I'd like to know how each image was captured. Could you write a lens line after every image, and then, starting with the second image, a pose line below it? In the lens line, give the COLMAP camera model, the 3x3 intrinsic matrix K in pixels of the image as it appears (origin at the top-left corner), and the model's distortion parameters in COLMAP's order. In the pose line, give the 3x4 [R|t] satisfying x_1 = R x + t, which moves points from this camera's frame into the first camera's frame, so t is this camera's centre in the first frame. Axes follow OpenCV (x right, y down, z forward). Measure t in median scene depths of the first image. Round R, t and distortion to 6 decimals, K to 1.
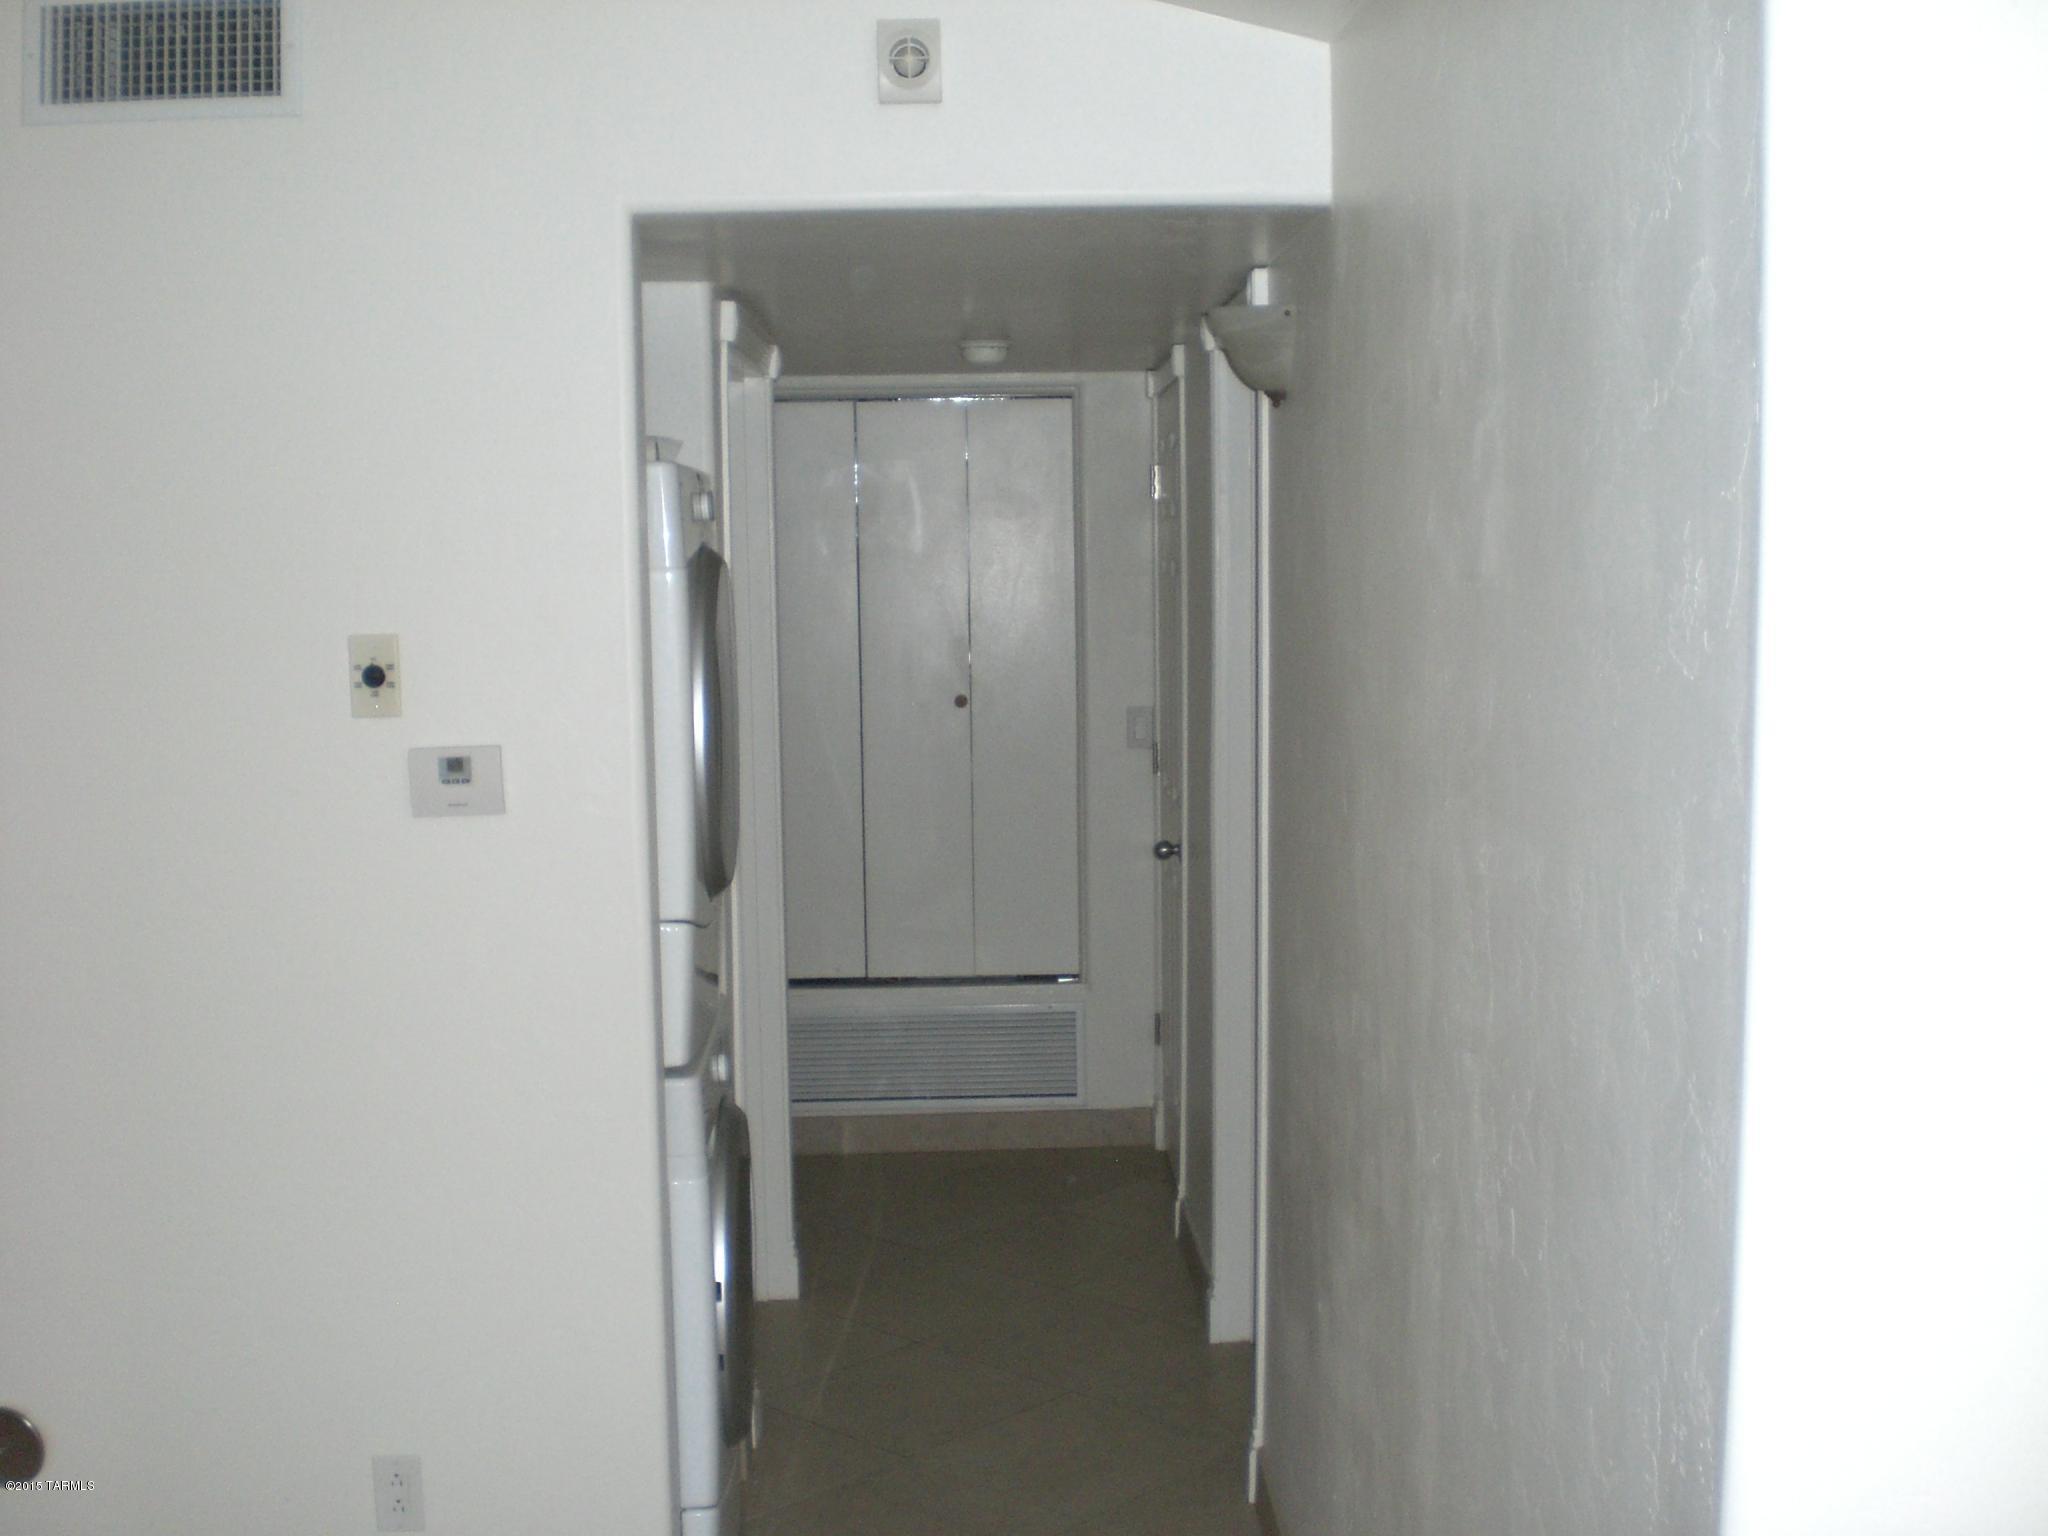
lens RADIAL K [[2353.9, 0, 1022.2], [0, 2353.9, 801.1], [0, 0, 1]] dist [-0.052818, -0.252057]
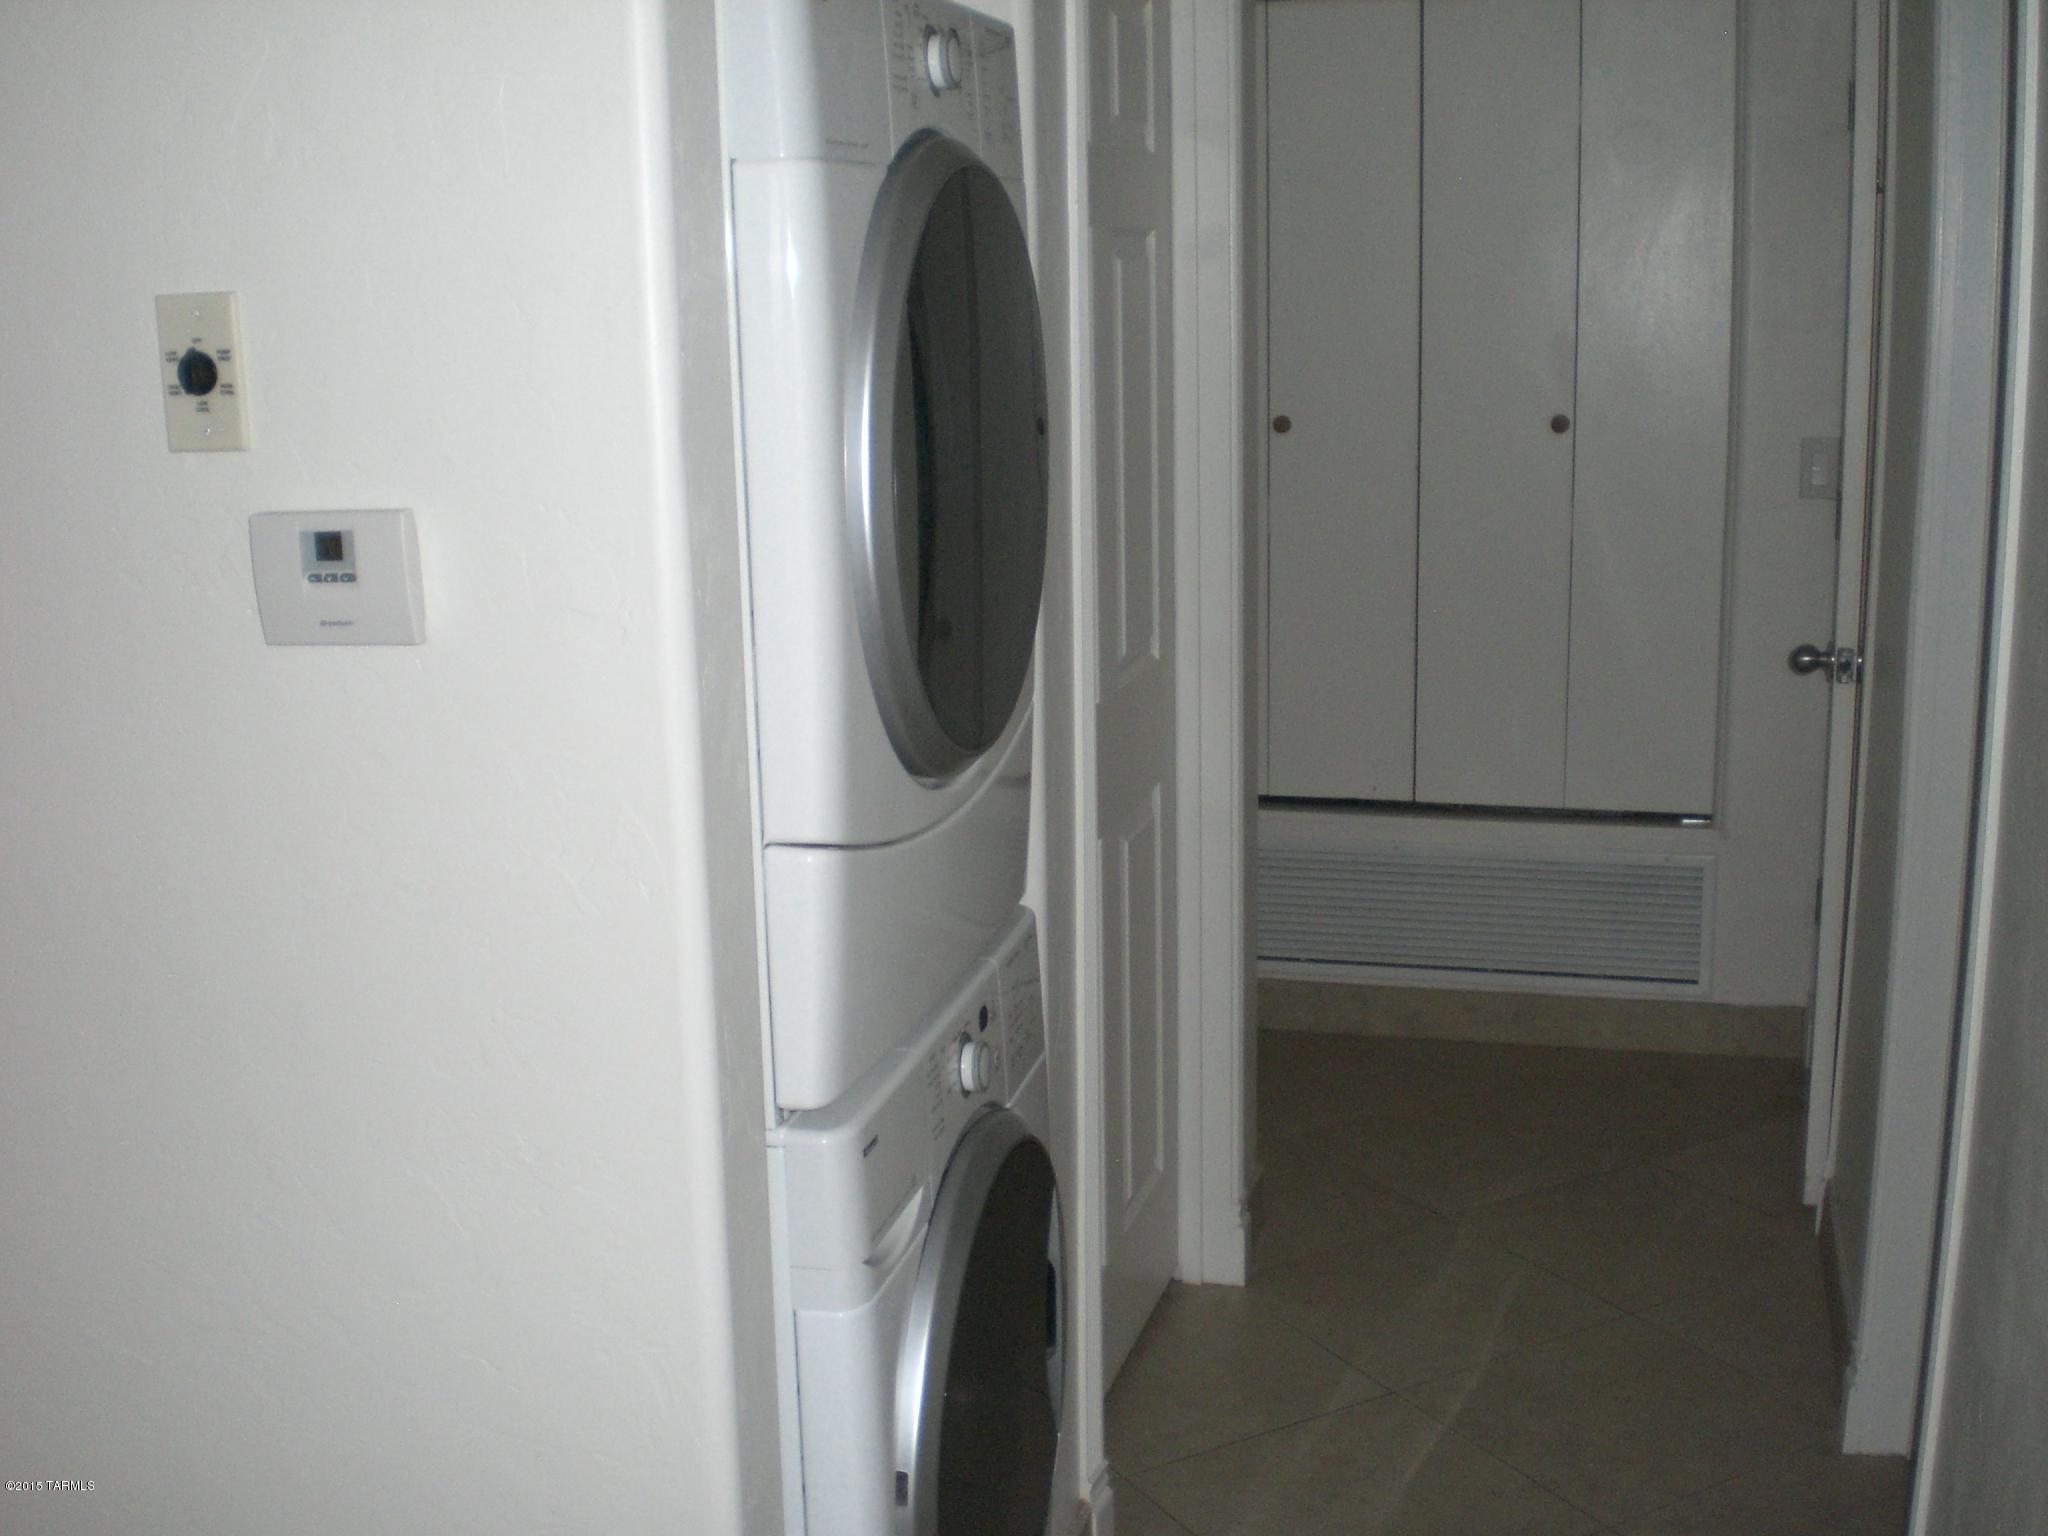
lens RADIAL K [[2353.9, 0, 1022.2], [0, 2353.9, 801.1], [0, 0, 1]] dist [-0.052818, -0.252057]
pose [[0.956789, 0.059265, -0.284679, 0.026707], [-0.024577, 0.991989, 0.123912, -0.013741], [0.289742, -0.111561, 0.950581, 0.278088]]
